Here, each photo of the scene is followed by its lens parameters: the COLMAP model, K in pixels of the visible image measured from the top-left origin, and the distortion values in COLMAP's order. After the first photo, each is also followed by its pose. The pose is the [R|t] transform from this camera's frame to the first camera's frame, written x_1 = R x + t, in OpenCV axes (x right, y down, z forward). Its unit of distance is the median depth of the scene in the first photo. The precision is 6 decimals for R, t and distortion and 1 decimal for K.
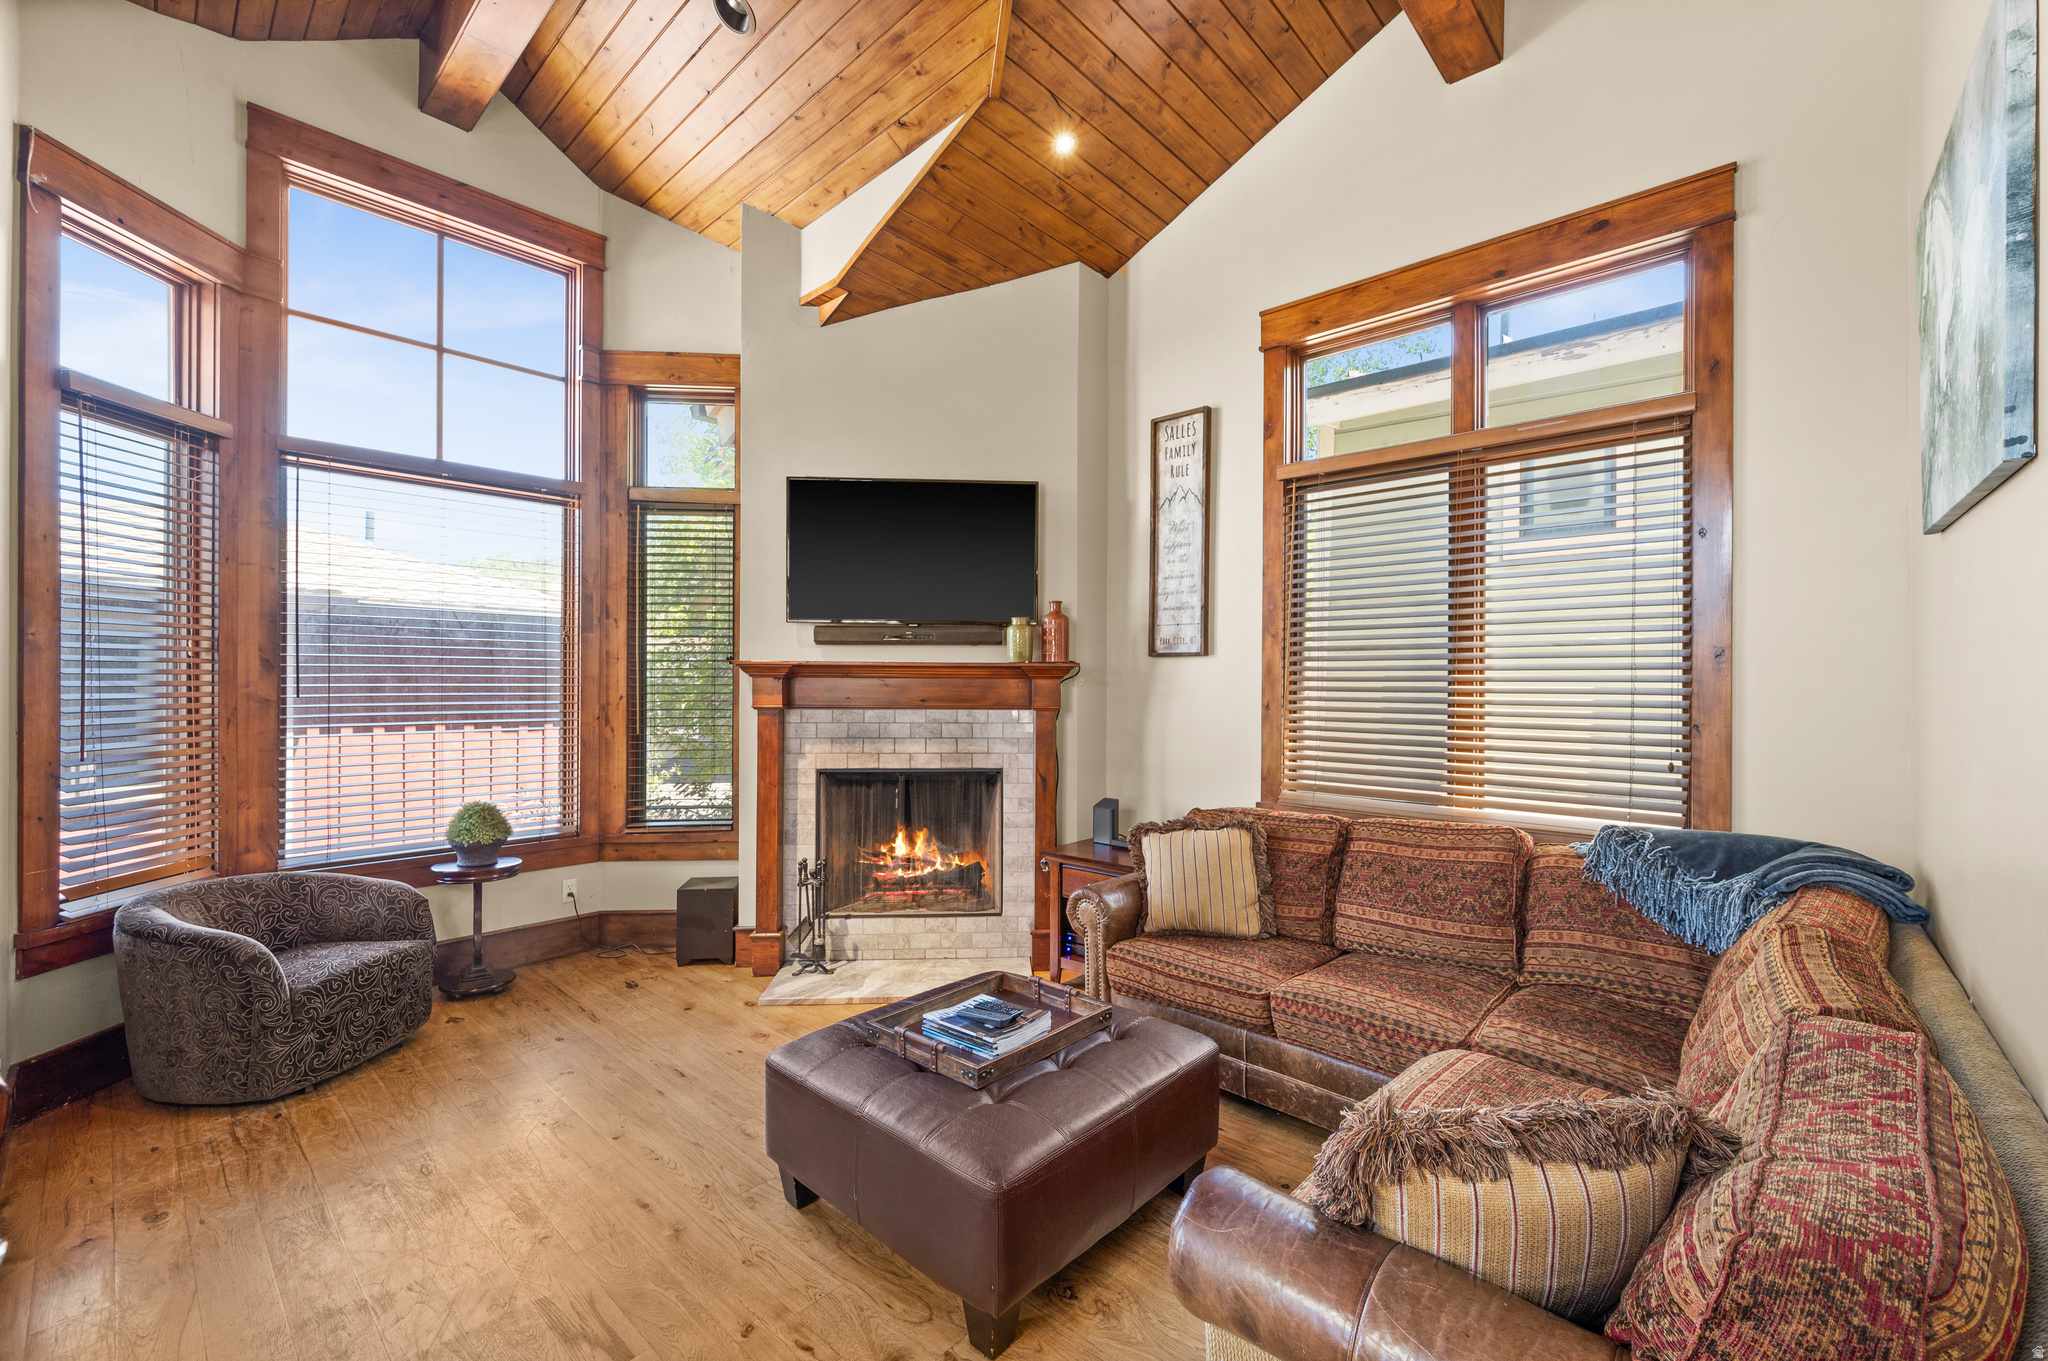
lens RADIAL K [[819.1, 0, 1029.0], [0, 819.1, 688.0], [0, 0, 1]] dist [-0.001830, 0.000171]
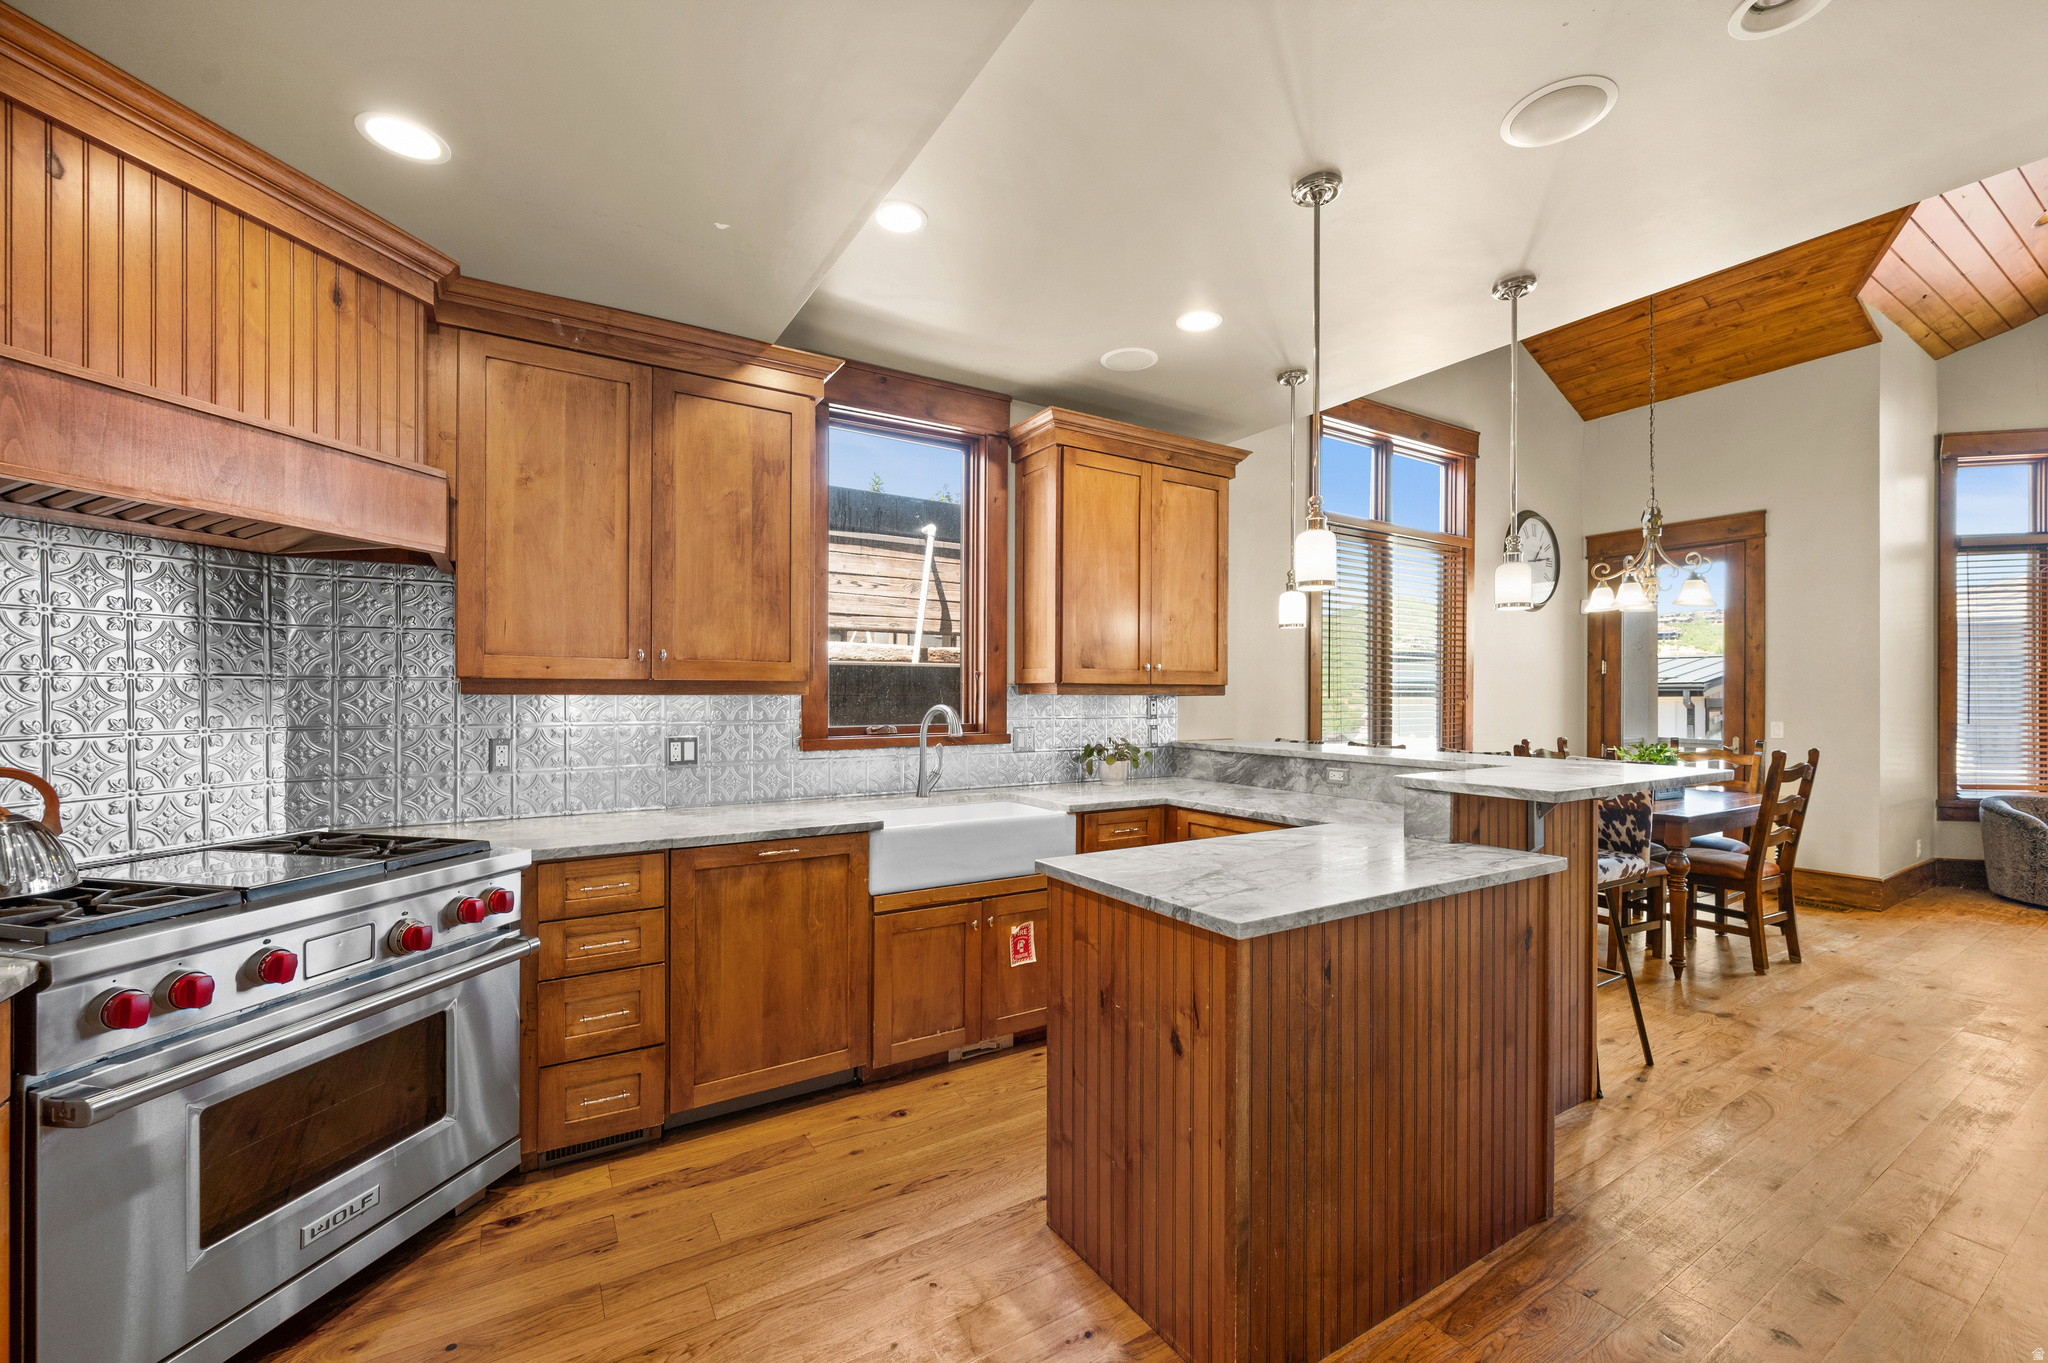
lens RADIAL K [[819.1, 0, 1032.4], [0, 819.1, 695.7], [0, 0, 1]] dist [-0.001830, 0.000171]
pose [[-0.277313, -0.007684, -0.960749, 1.068068], [-0.003655, 0.999969, -0.006943, 0.028227], [0.960773, 0.001586, -0.277333, -0.504566]]
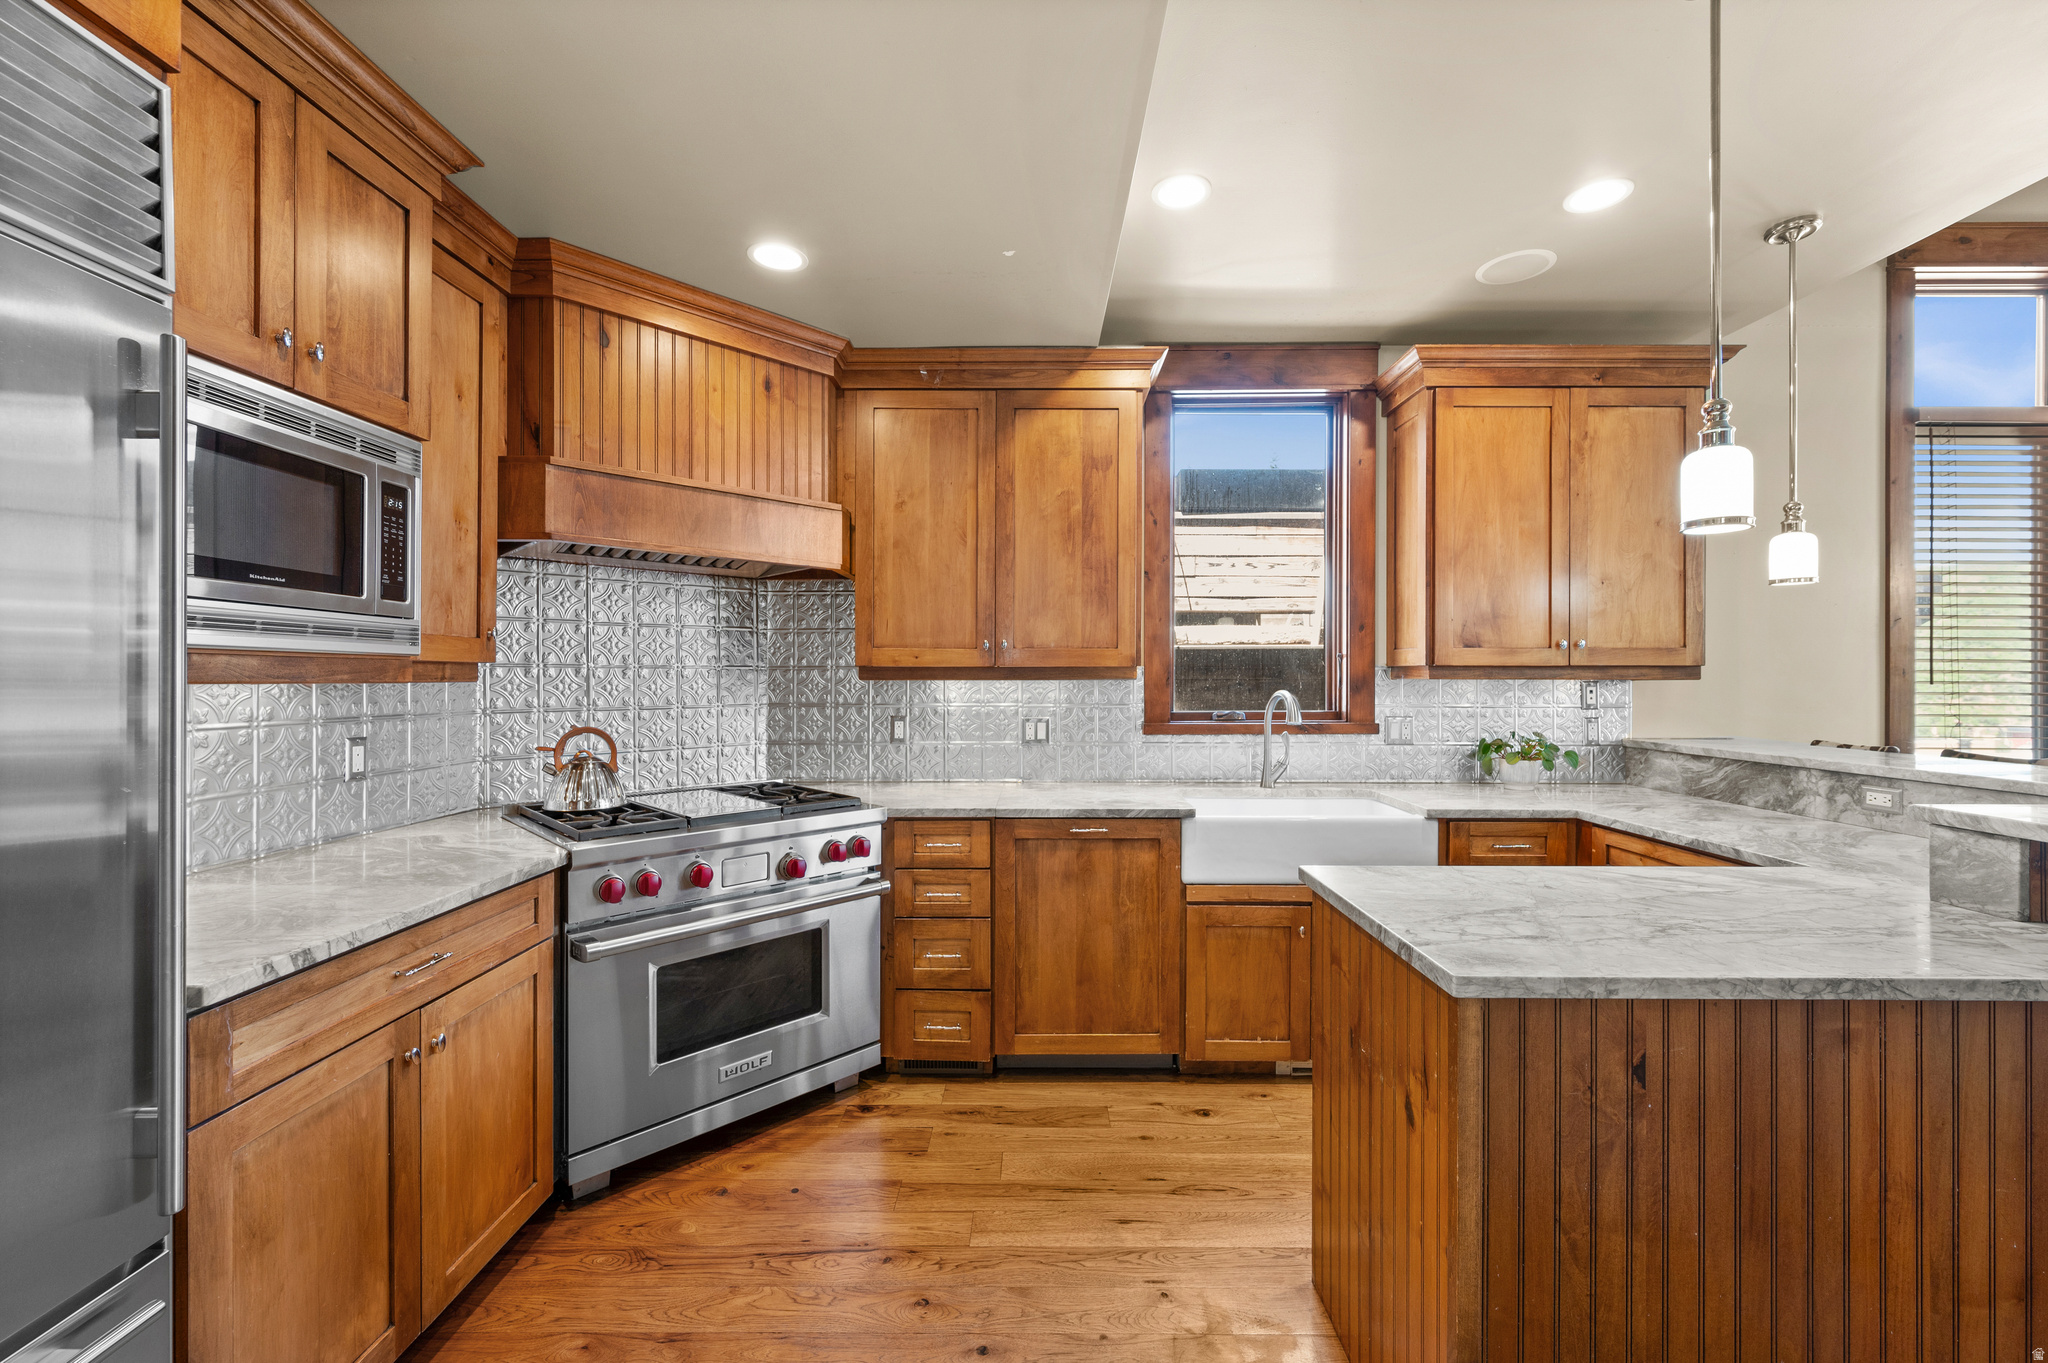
lens RADIAL K [[819.1, 0, 1033.3], [0, 819.1, 676.9], [0, 0, 1]] dist [-0.001830, 0.000171]
pose [[-0.748278, -0.008842, -0.663326, 0.985658], [-0.005664, 0.999960, -0.006941, 0.026036], [0.663361, -0.001437, -0.748298, -0.397581]]
